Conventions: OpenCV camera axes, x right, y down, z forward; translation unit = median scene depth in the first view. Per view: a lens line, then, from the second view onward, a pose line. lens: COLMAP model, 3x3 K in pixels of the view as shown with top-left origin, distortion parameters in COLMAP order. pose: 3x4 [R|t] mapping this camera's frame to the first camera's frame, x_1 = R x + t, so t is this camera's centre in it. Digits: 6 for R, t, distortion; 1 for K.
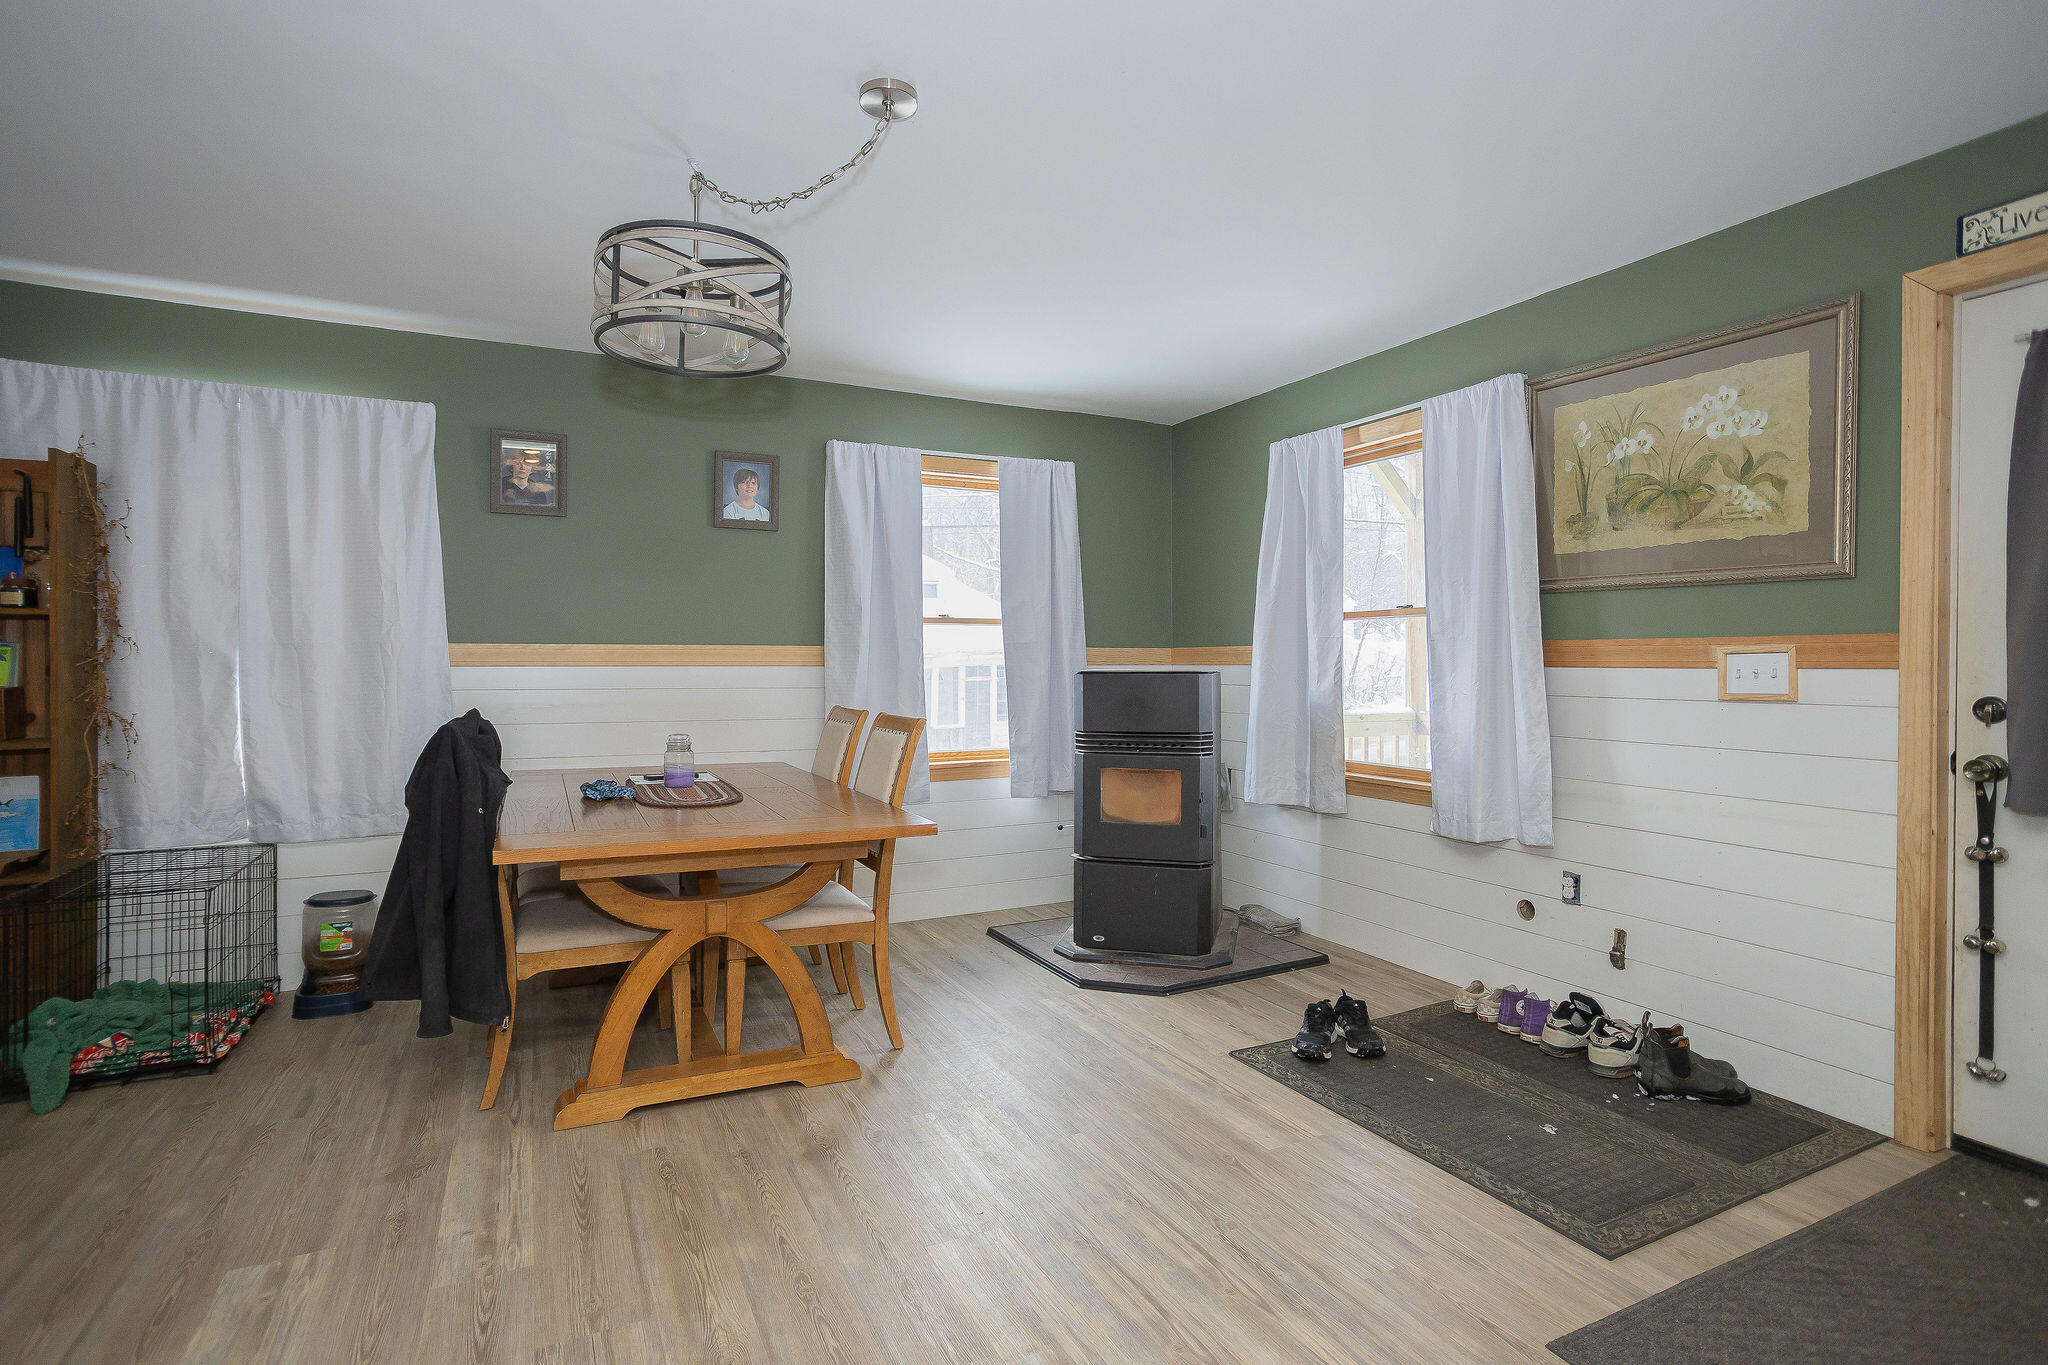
lens RADIAL K [[1020.6, 0, 1018.9], [0, 1020.6, 672.2], [0, 0, 1]] dist [-0.042921, 0.032421]
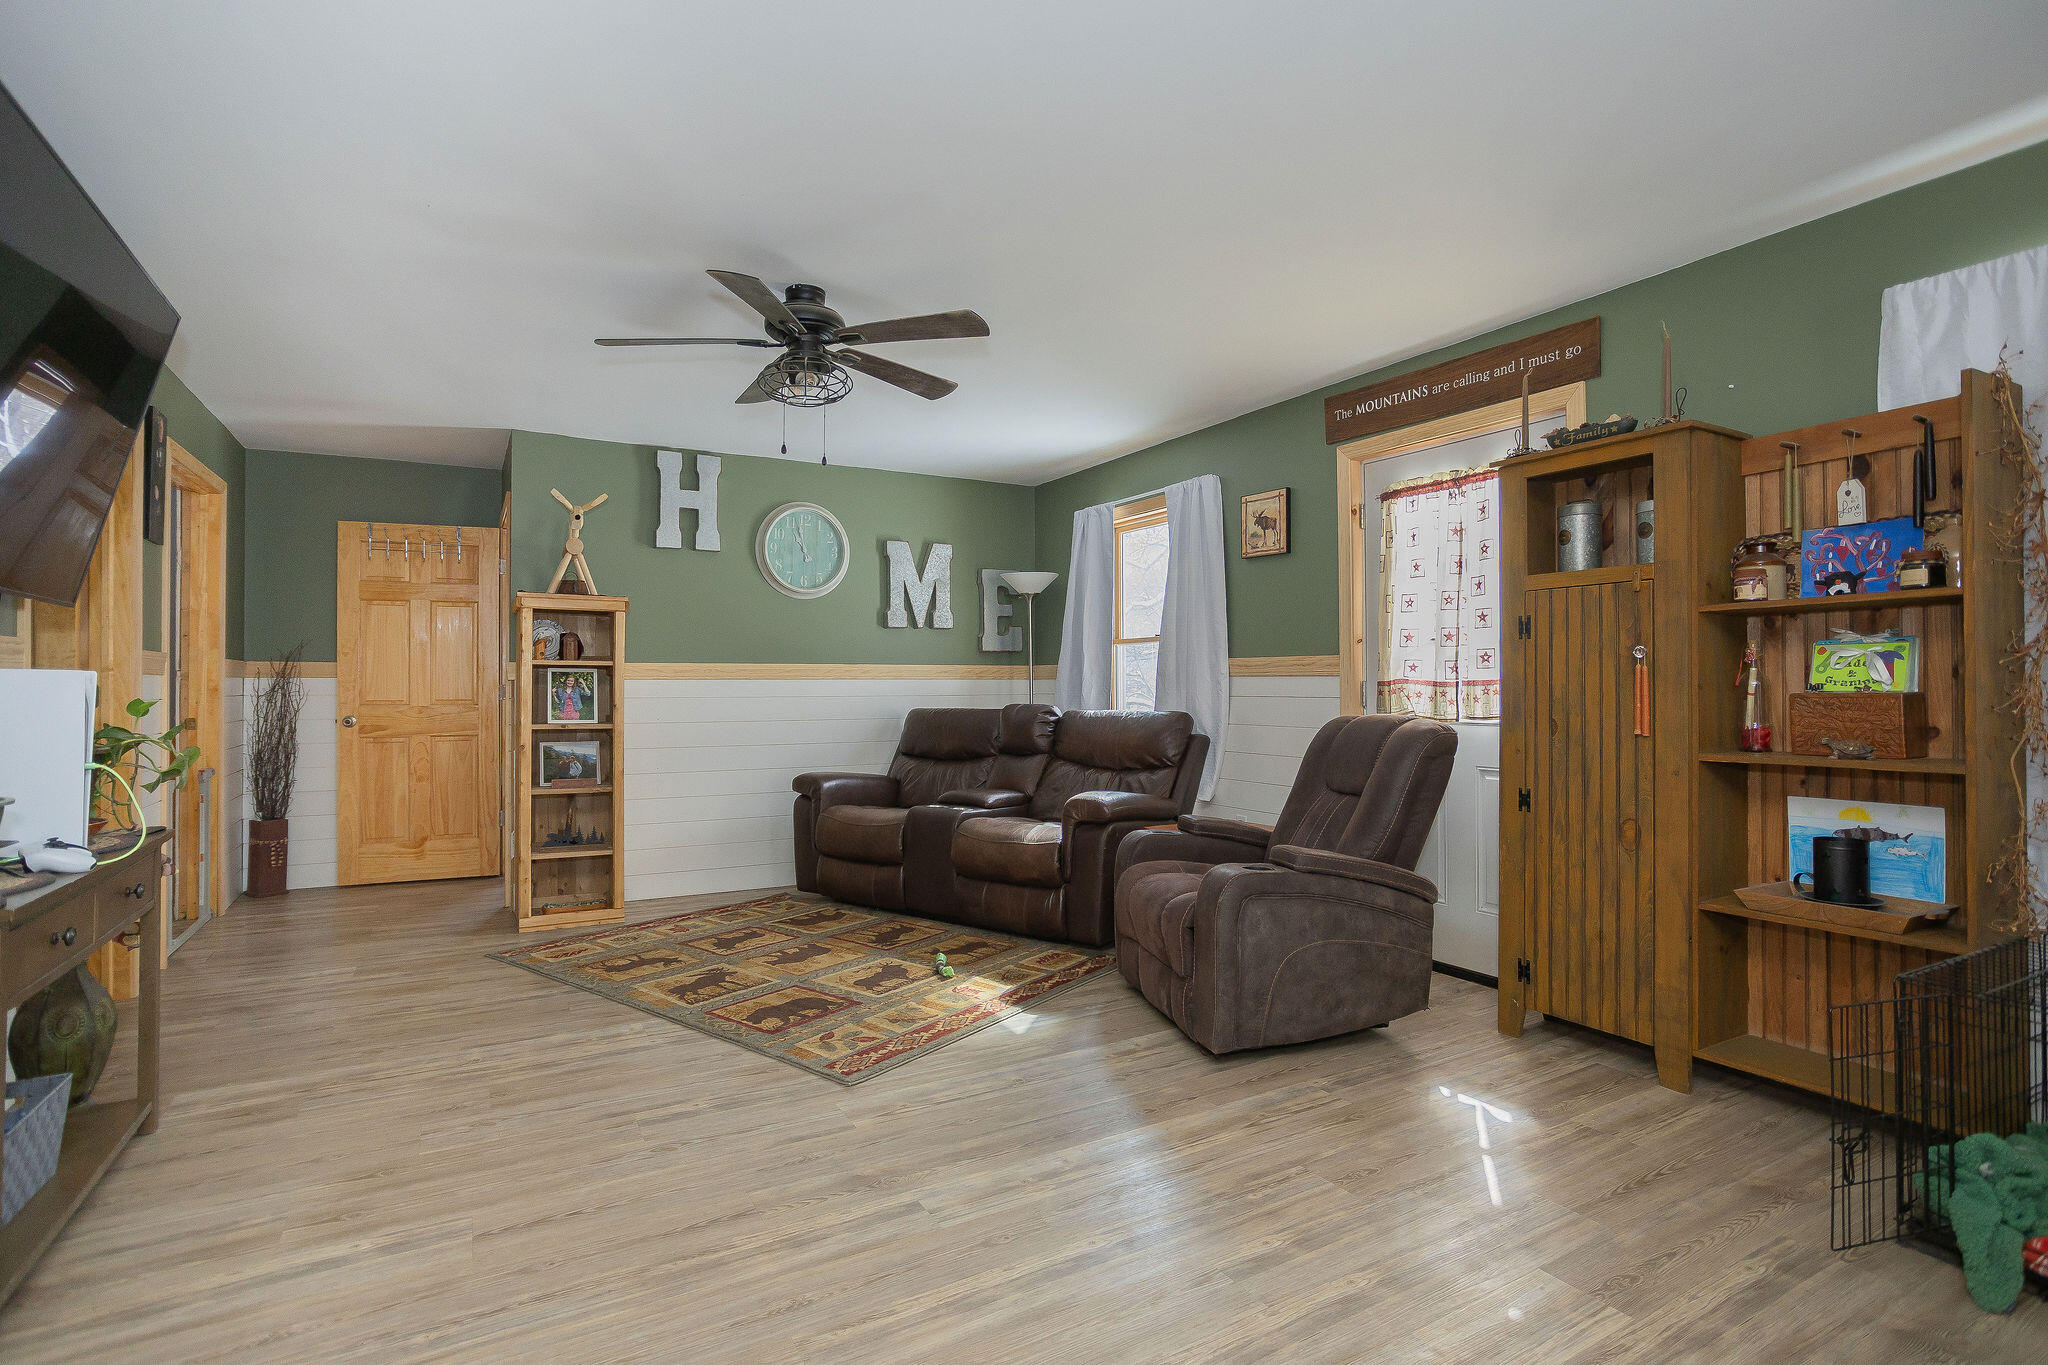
lens RADIAL K [[1020.6, 0, 1018.9], [0, 1020.6, 672.2], [0, 0, 1]] dist [-0.042921, 0.032421]
pose [[0.088806, -0.010019, -0.995999, -0.269278], [-0.005665, 0.999928, -0.010564, 0.011232], [0.996033, 0.006580, 0.088743, 0.229682]]
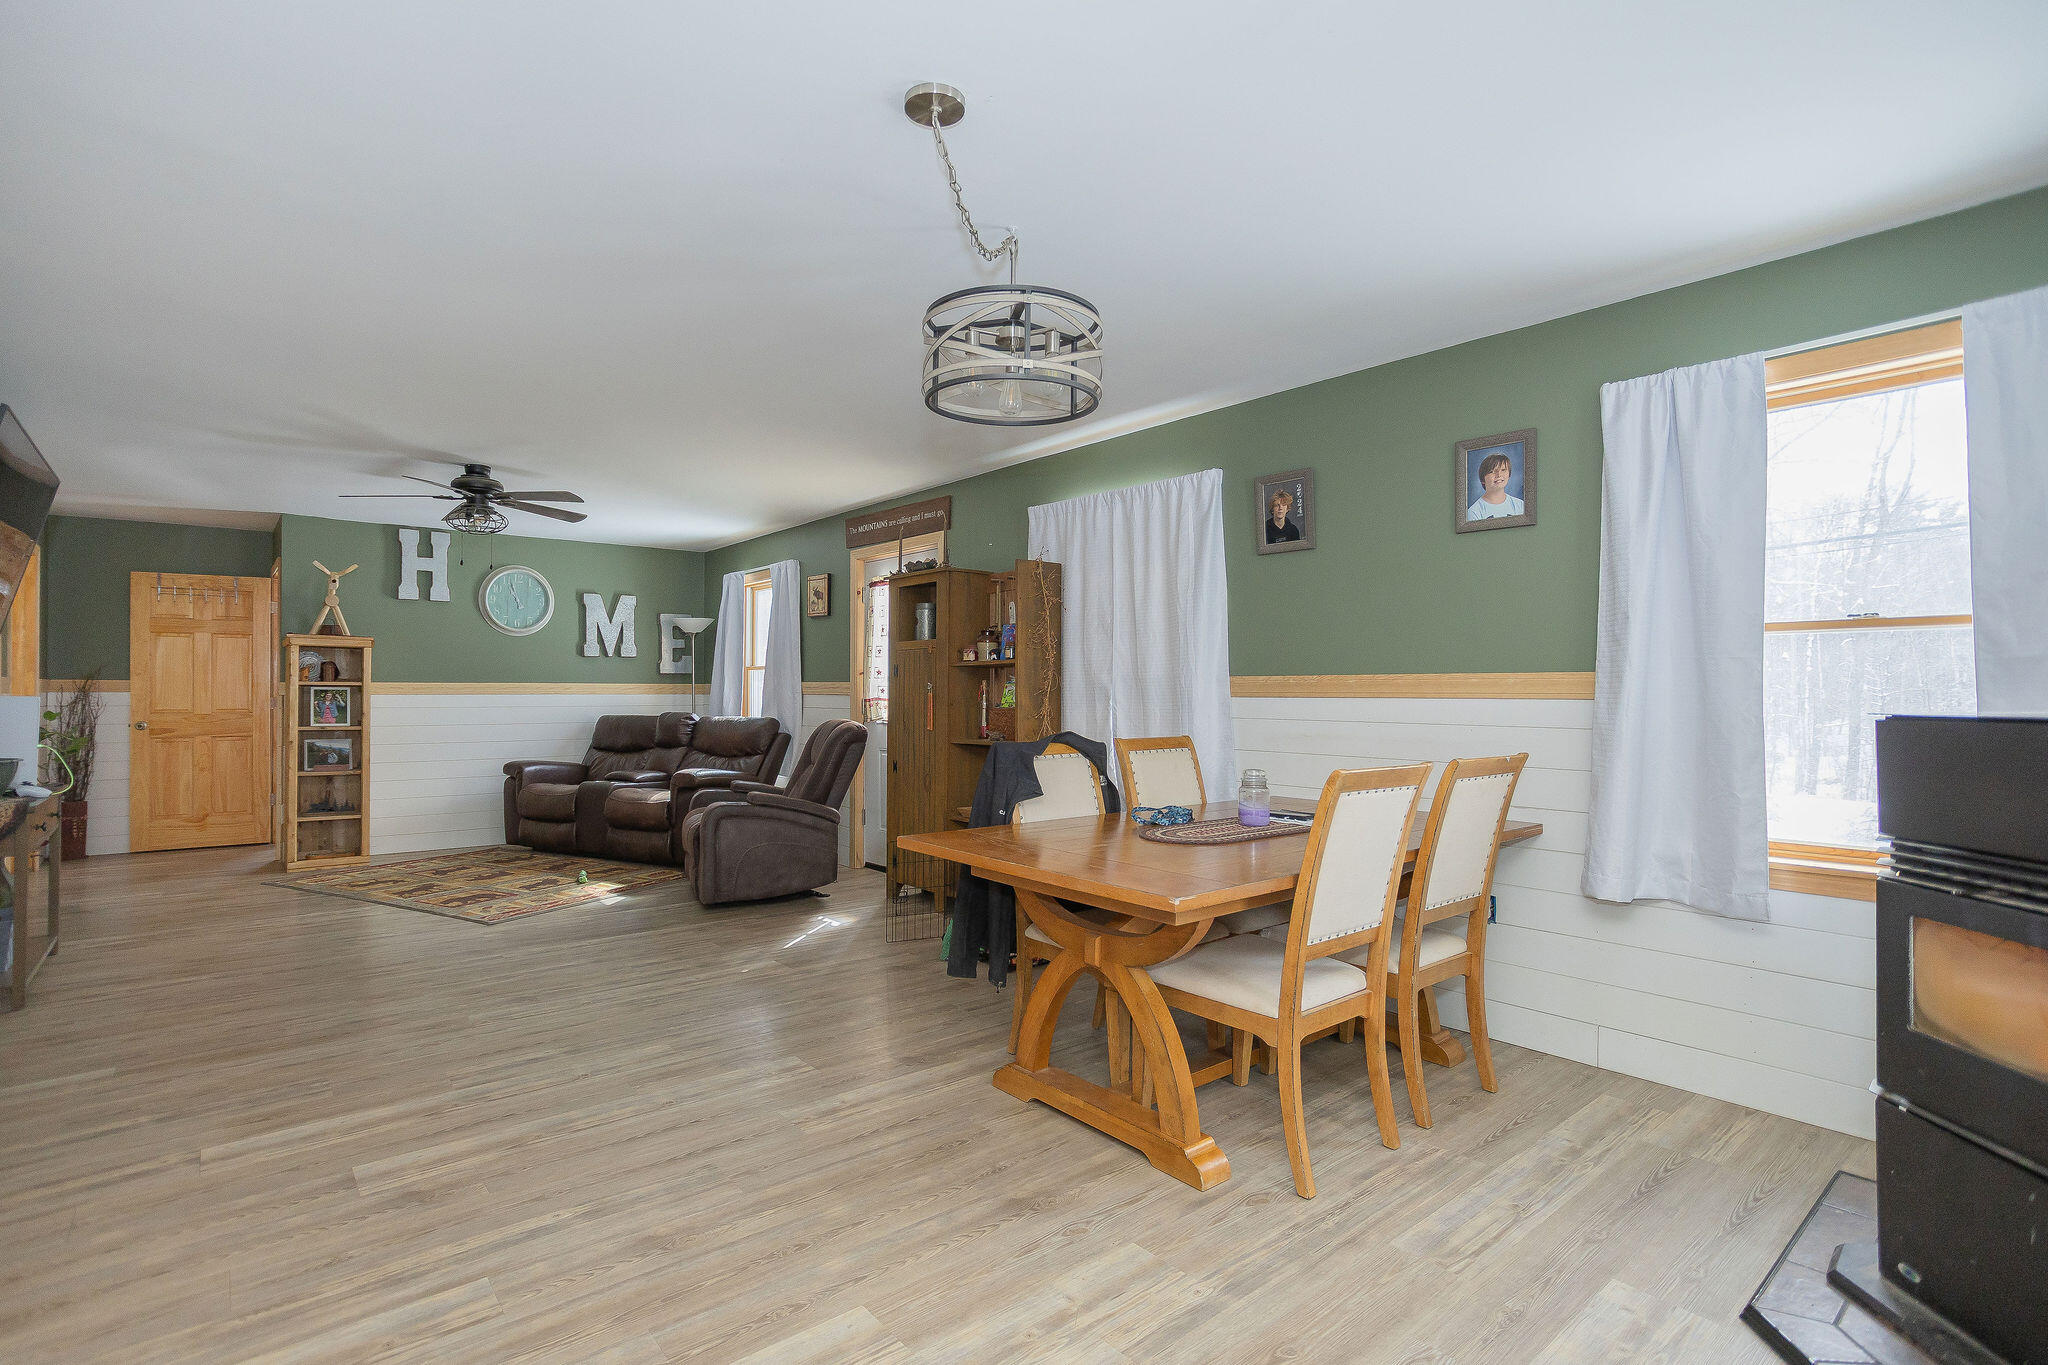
lens RADIAL K [[1000.2, 0, 971.0], [0, 1000.2, 686.3], [0, 0, 1]] dist [-0.002602, 0.024637]
pose [[0.226437, -0.002929, -0.974021, 0.534556], [-0.009397, 0.999942, -0.005192, -0.010198], [0.973981, 0.010328, 0.226396, 0.537589]]
